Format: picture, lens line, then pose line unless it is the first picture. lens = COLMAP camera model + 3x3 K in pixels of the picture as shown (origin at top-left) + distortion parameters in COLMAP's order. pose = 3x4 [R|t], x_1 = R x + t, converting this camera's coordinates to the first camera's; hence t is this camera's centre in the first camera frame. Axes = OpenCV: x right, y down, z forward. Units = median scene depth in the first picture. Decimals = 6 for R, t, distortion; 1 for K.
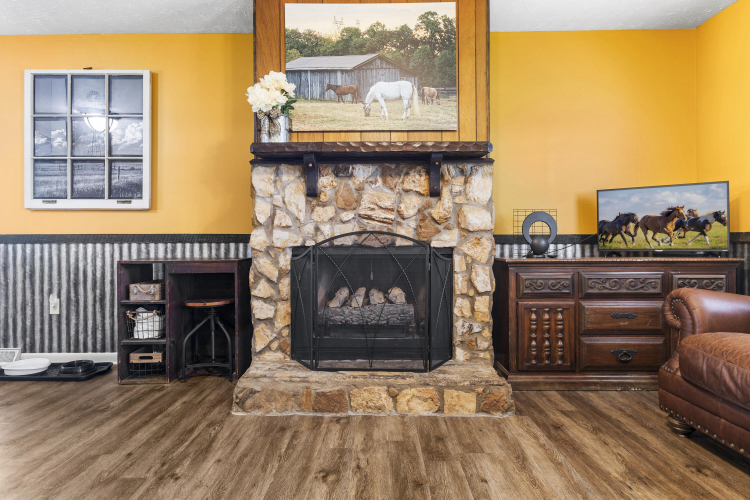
lens RADIAL K [[495.9, 0, 373.2], [0, 495.9, 247.7], [0, 0, 1]] dist [0.003959, 0.000144]
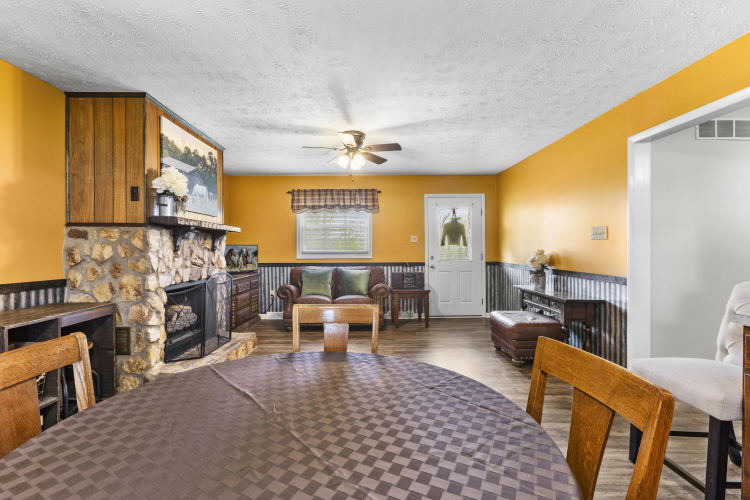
lens RADIAL K [[346.1, 0, 373.5], [0, 346.1, 249.1], [0, 0, 1]] dist [0.001149, 0.001962]
pose [[-0.034949, -0.001829, 0.999387, -1.197642], [0.001548, 0.999997, 0.001884, -0.110836], [-0.999388, 0.001613, -0.034946, 0.430728]]
